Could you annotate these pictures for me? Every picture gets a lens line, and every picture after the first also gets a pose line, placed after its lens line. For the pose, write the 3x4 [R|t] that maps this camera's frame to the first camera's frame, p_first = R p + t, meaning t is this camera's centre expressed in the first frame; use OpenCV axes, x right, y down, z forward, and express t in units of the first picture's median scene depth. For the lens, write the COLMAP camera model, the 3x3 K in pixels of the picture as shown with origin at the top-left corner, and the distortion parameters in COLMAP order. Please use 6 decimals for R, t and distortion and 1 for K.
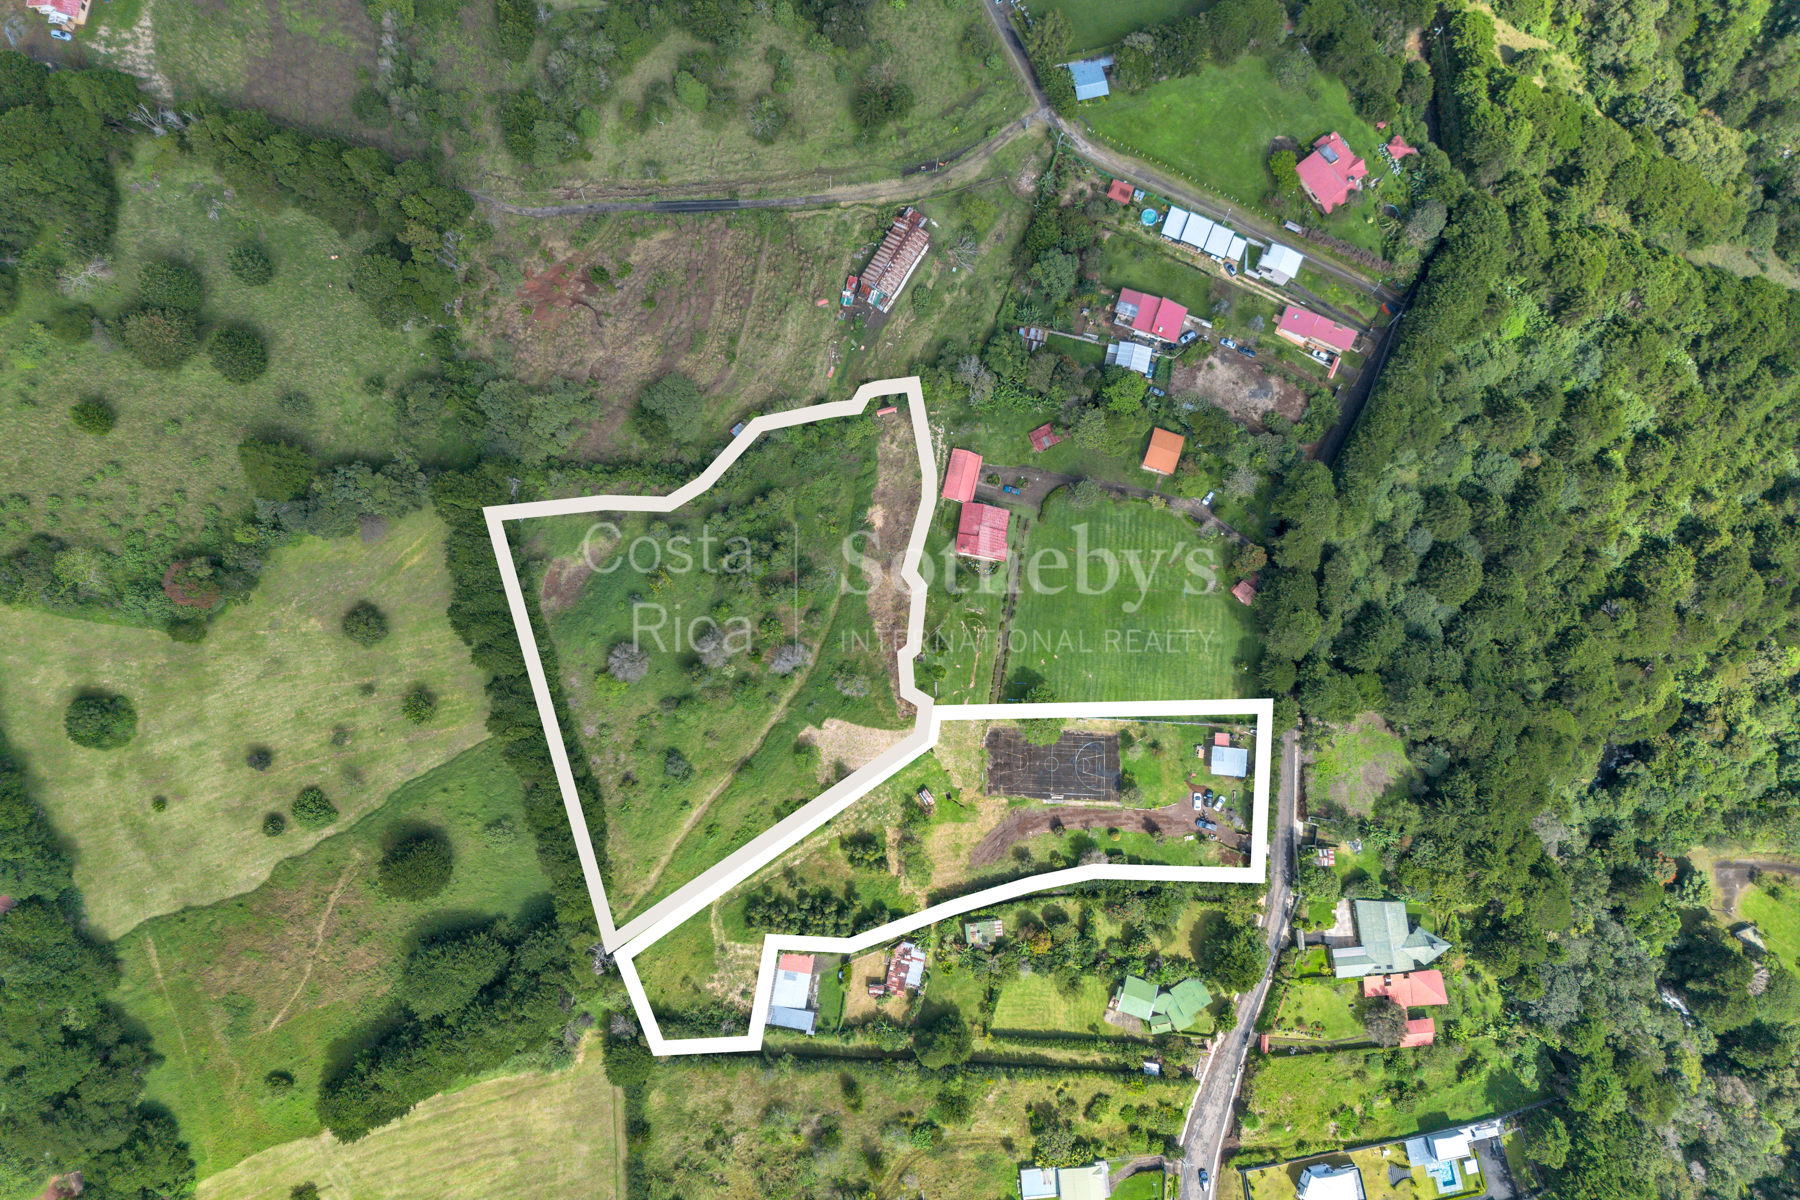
lens RADIAL K [[1265.4, 0, 900.0], [0, 1265.4, 600.0], [0, 0, 1]] dist [0.054199, -0.047866]
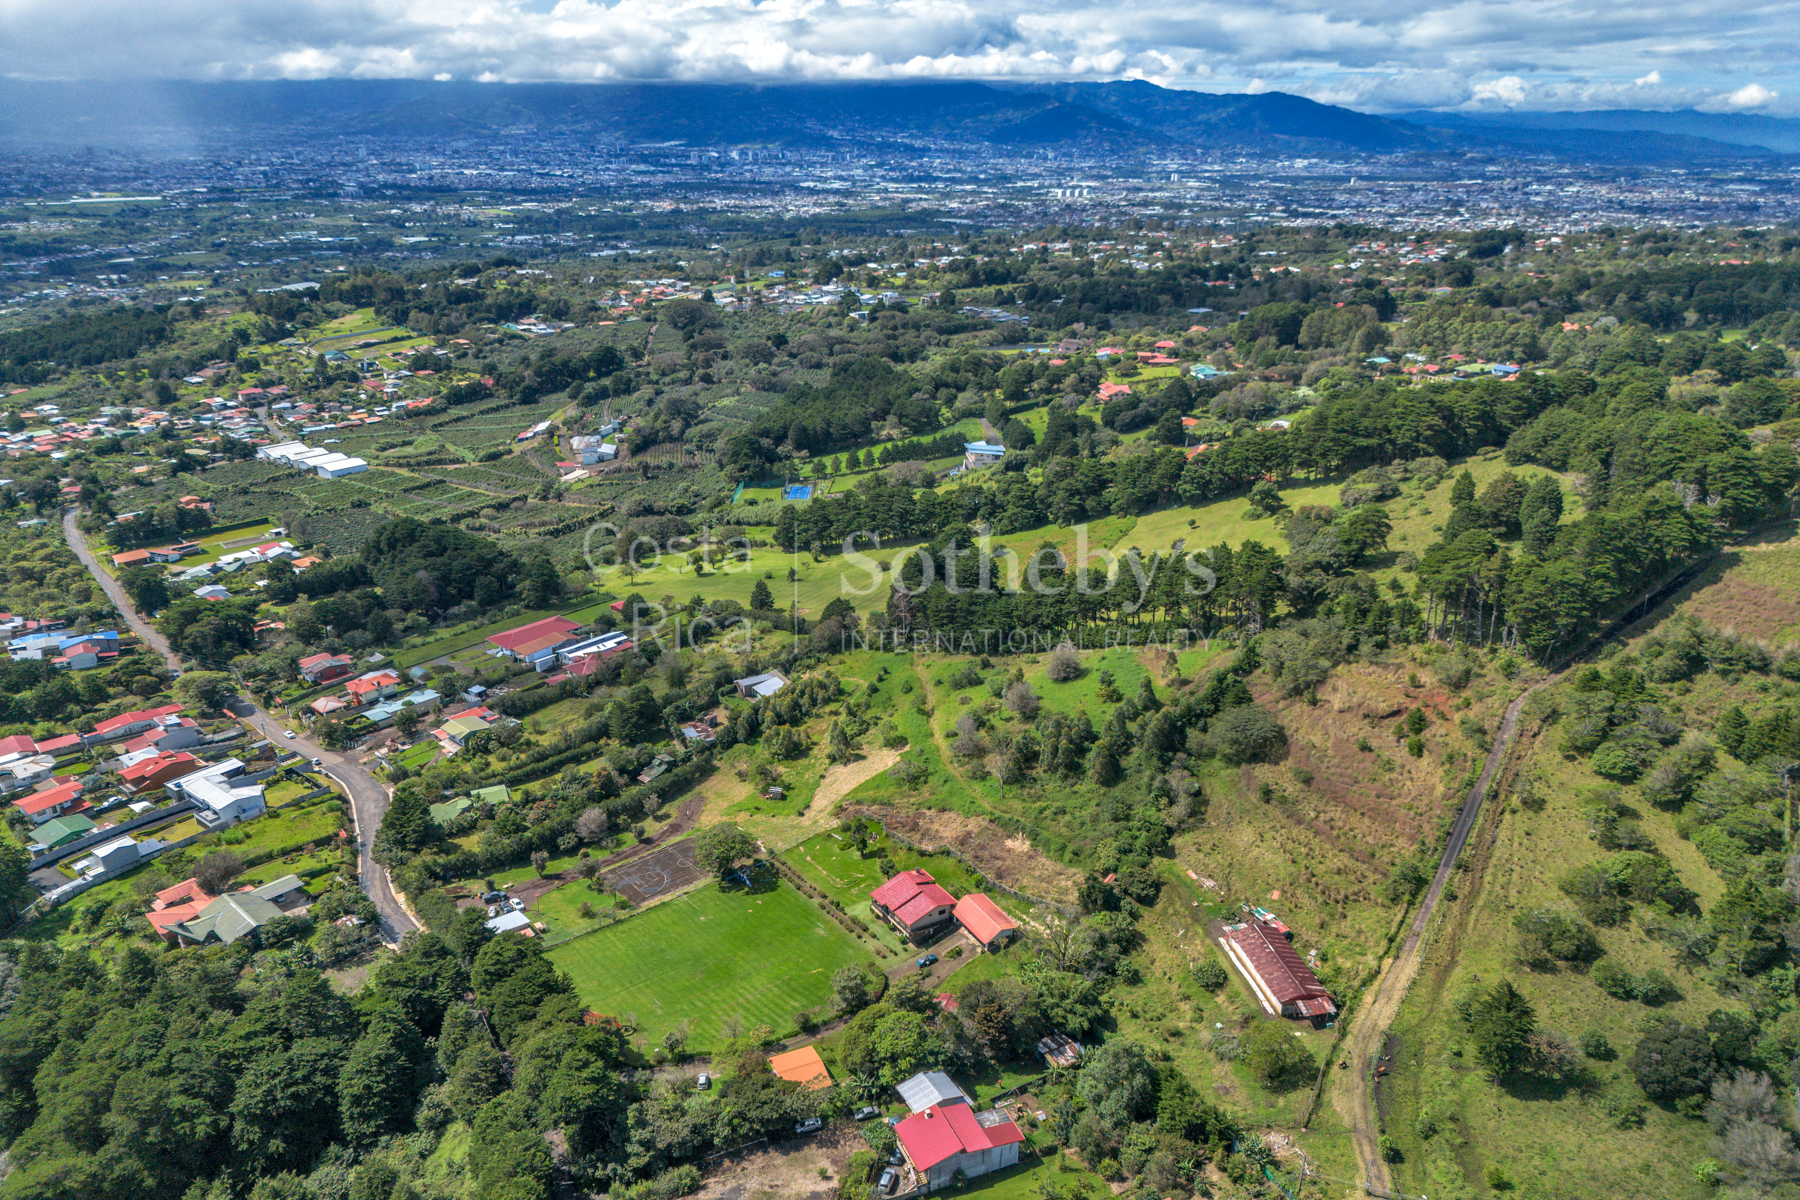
lens RADIAL K [[1270.0, 0, 901.8], [0, 1270.0, 672.7], [0, 0, 1]] dist [0.059559, -0.056718]
pose [[-0.739965, 0.250400, -0.624301, 0.546738], [-0.667121, -0.154487, 0.728755, -0.622802], [0.086034, 0.955737, 0.281362, 0.641077]]
